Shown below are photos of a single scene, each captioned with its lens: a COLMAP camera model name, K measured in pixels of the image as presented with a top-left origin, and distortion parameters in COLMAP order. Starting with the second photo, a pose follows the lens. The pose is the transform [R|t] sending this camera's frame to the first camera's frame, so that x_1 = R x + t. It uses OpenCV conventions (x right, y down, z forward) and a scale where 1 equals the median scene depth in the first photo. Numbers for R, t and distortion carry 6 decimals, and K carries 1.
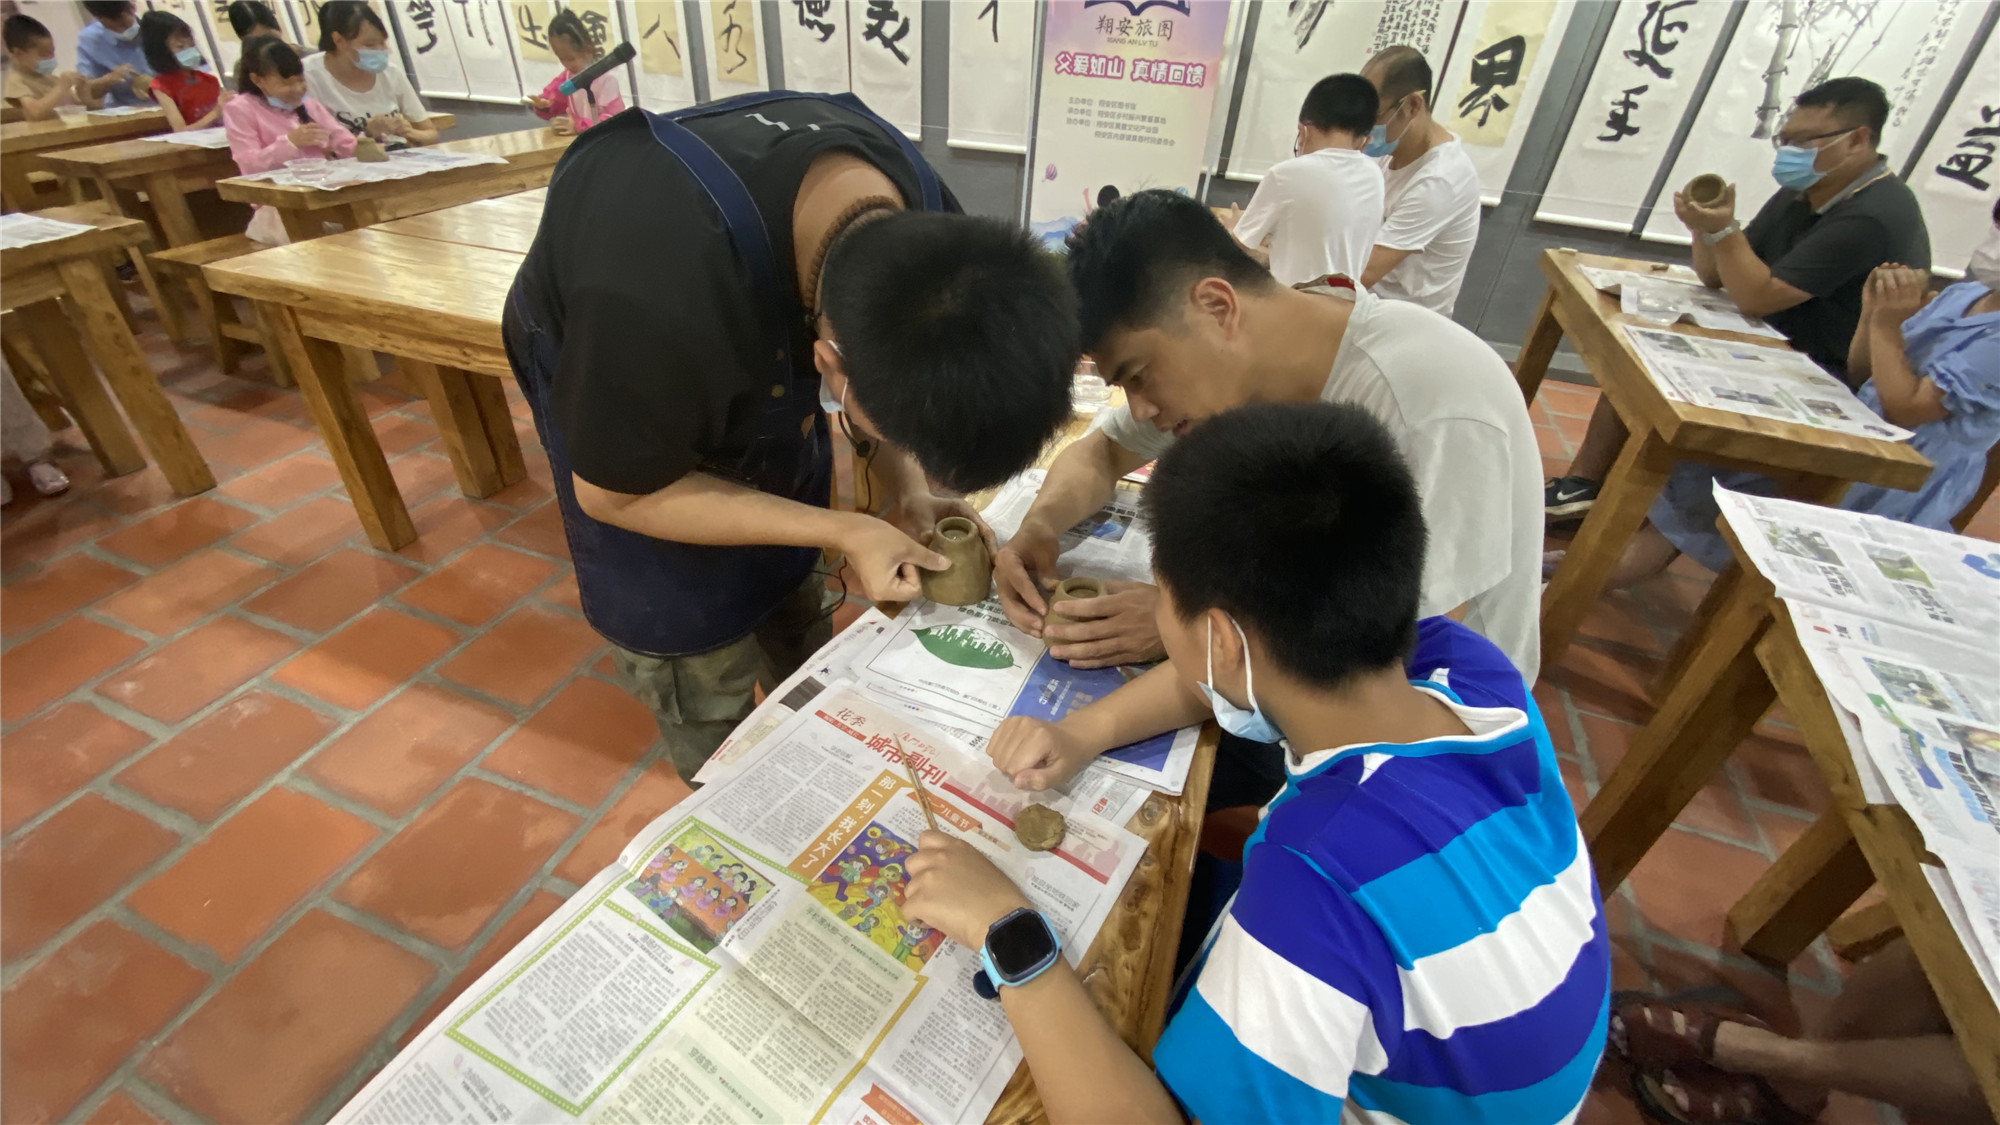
lens RADIAL K [[823.3, 0, 975.2], [0, 823.3, 567.4], [0, 0, 1]] dist [-0.000466, -0.009167]
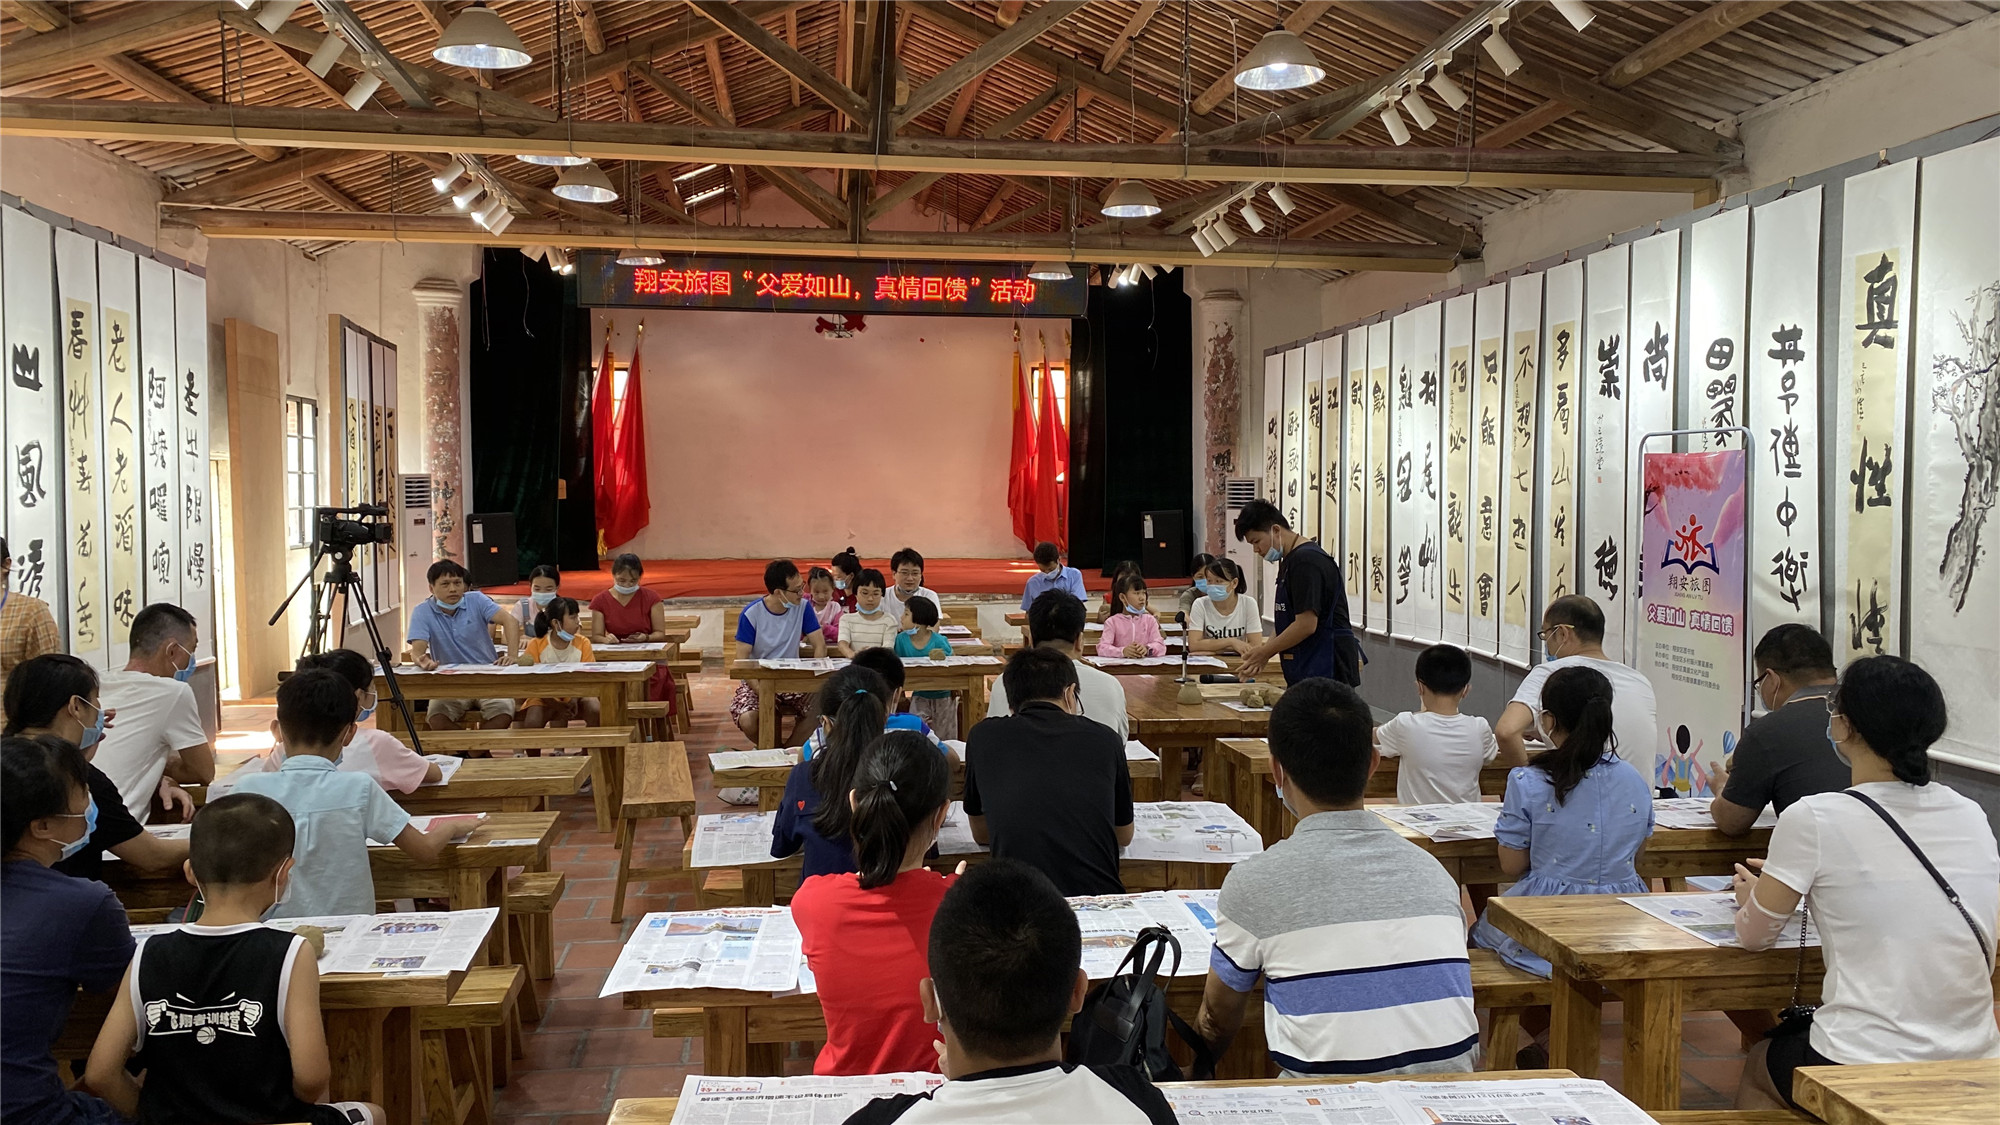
lens RADIAL K [[1499.9, 0, 1000.0], [0, 1499.9, 562.5], [0, 0, 1]] dist [-0.062280, -0.000344]
pose [[0.483624, 0.001670, -0.875275, 1.078735], [-0.509352, 0.813772, -0.279884, 0.214160], [0.711807, 0.581181, 0.394410, -0.276463]]
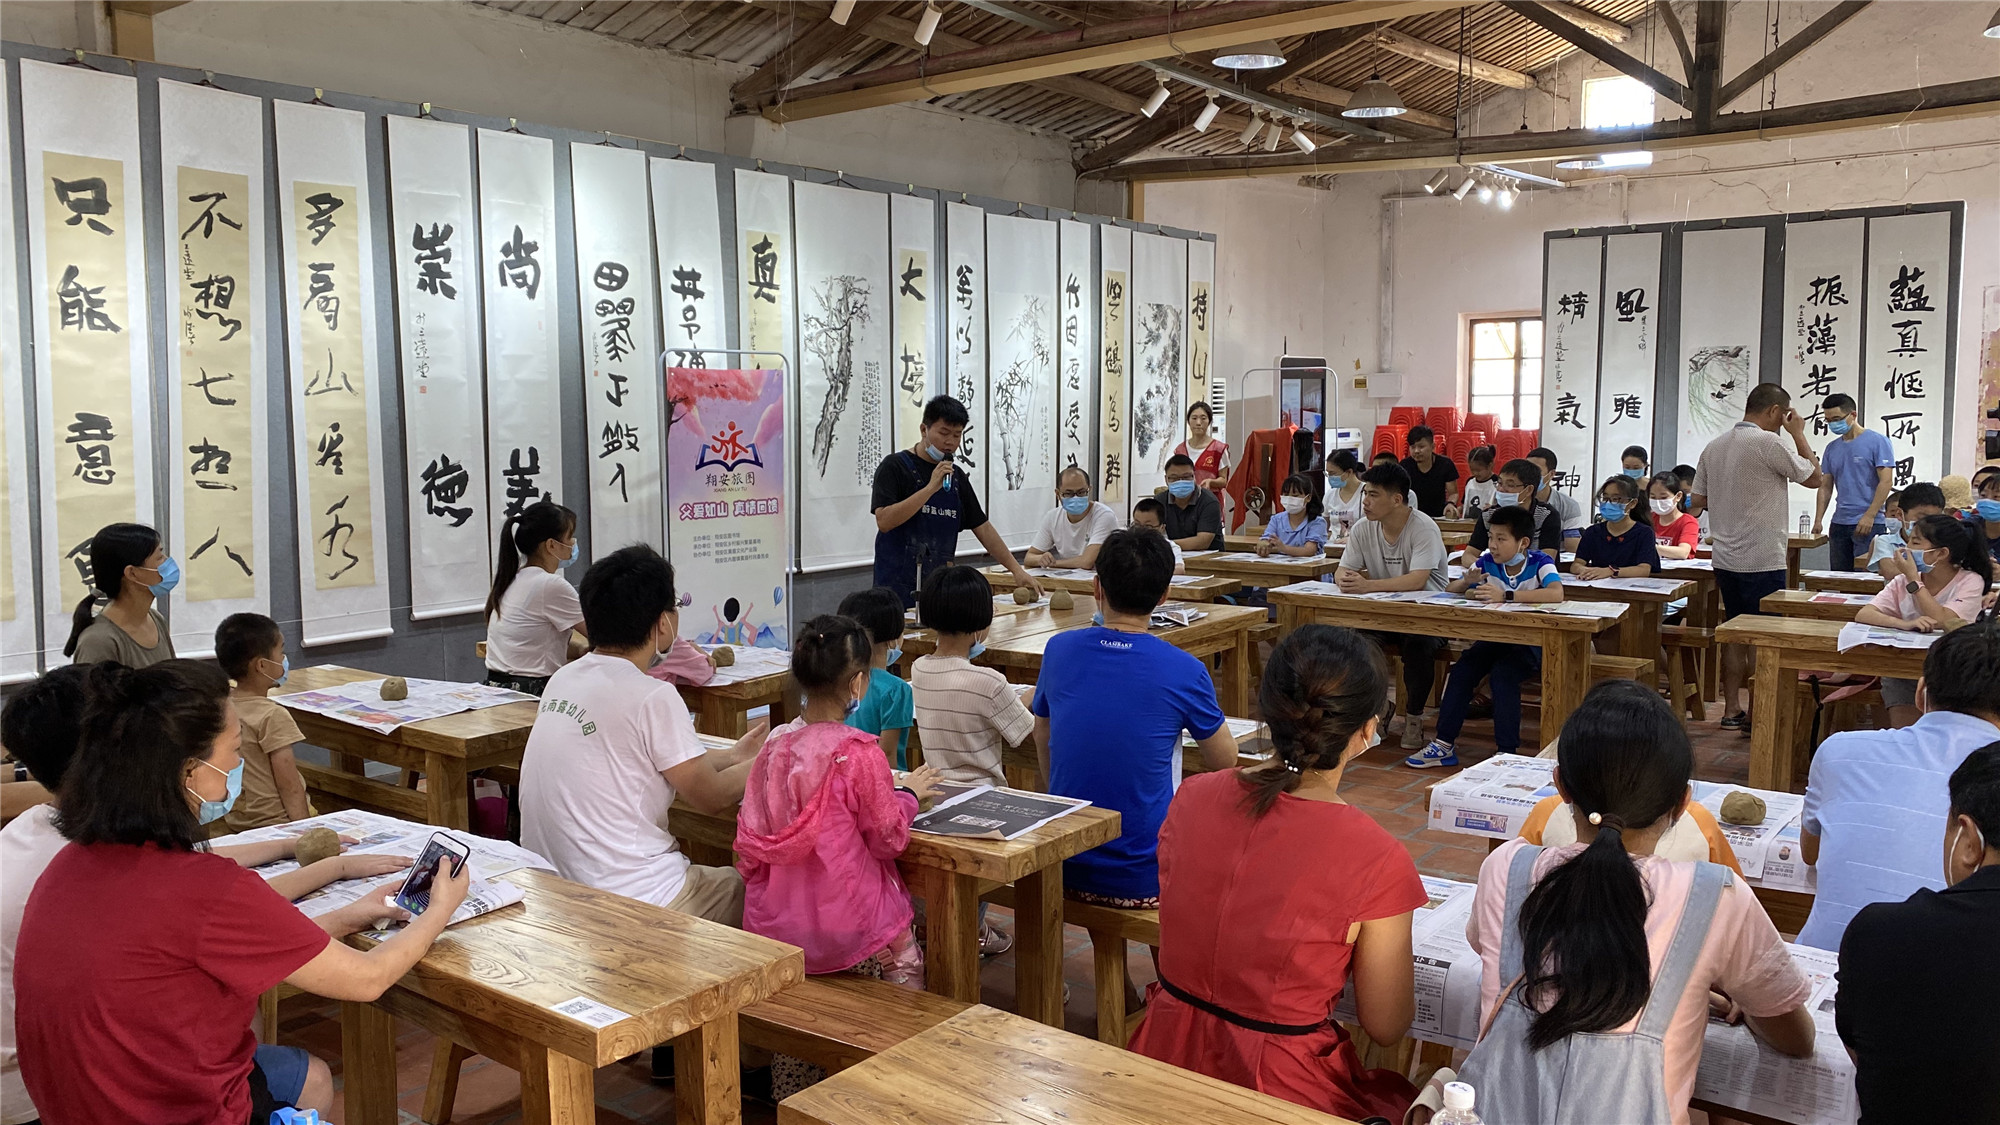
lens RADIAL K [[1499.9, 0, 1000.0], [0, 1499.9, 562.5], [0, 0, 1]] dist [-0.062280, -0.000344]
pose [[0.270172, -0.139504, 0.952652, -1.625465], [0.588543, 0.806995, -0.048736, -0.194873], [-0.761987, 0.573844, 0.300132, 0.101647]]
